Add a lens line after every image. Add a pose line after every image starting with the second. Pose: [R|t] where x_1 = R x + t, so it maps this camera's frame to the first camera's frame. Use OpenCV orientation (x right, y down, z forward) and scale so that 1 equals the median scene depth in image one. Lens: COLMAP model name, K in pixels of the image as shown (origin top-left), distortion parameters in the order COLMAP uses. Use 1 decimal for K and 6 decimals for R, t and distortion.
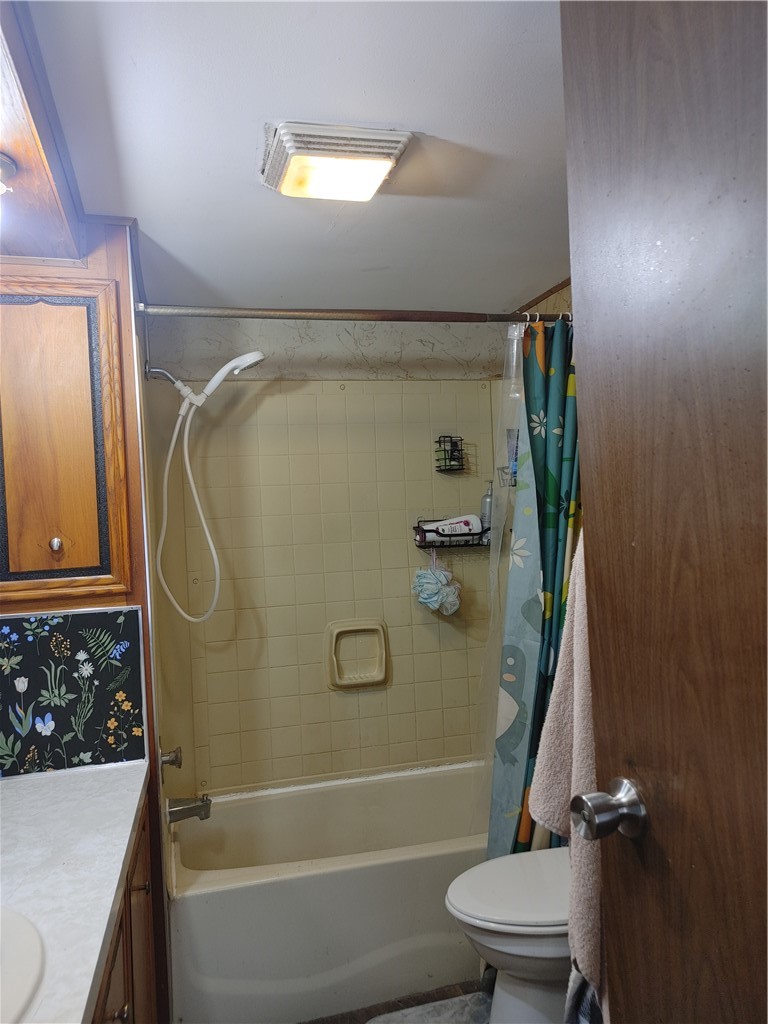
lens RADIAL K [[785.4, 0, 380.6], [0, 785.4, 513.3], [0, 0, 1]] dist [0.050844, -0.044386]
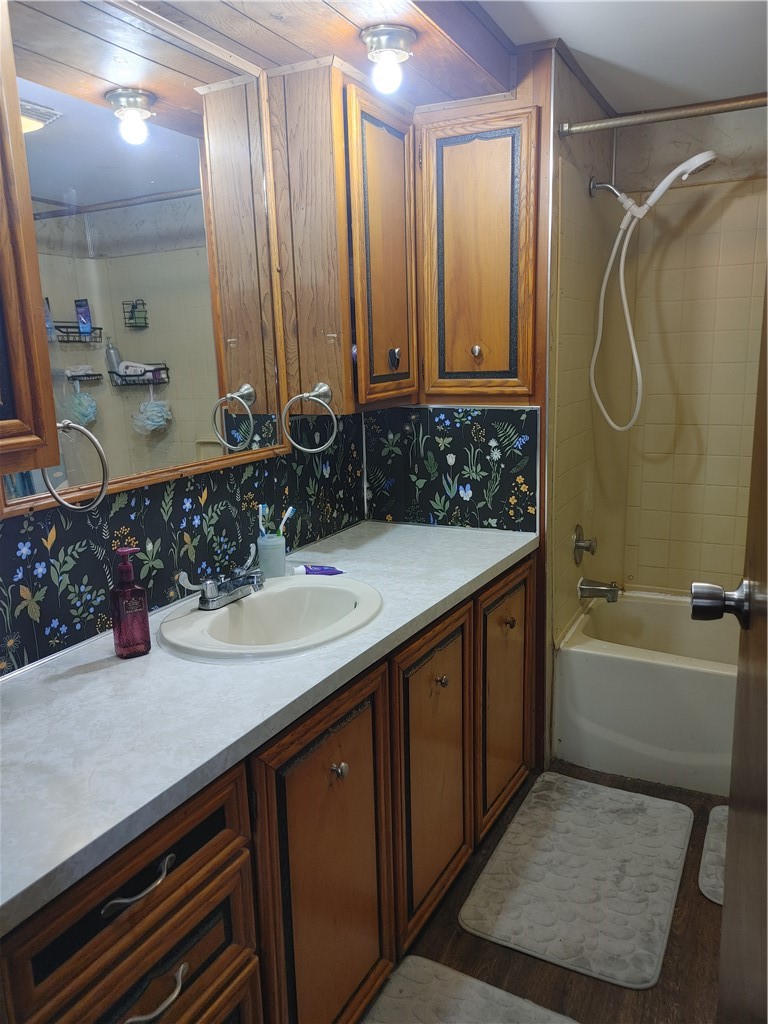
lens RADIAL K [[785.4, 0, 380.6], [0, 785.4, 513.3], [0, 0, 1]] dist [0.050844, -0.044386]
pose [[0.751766, 0.160772, -0.639532, 0.298991], [-0.013693, 0.973421, 0.228613, 0.006796], [0.659288, -0.163106, 0.733986, -0.044897]]
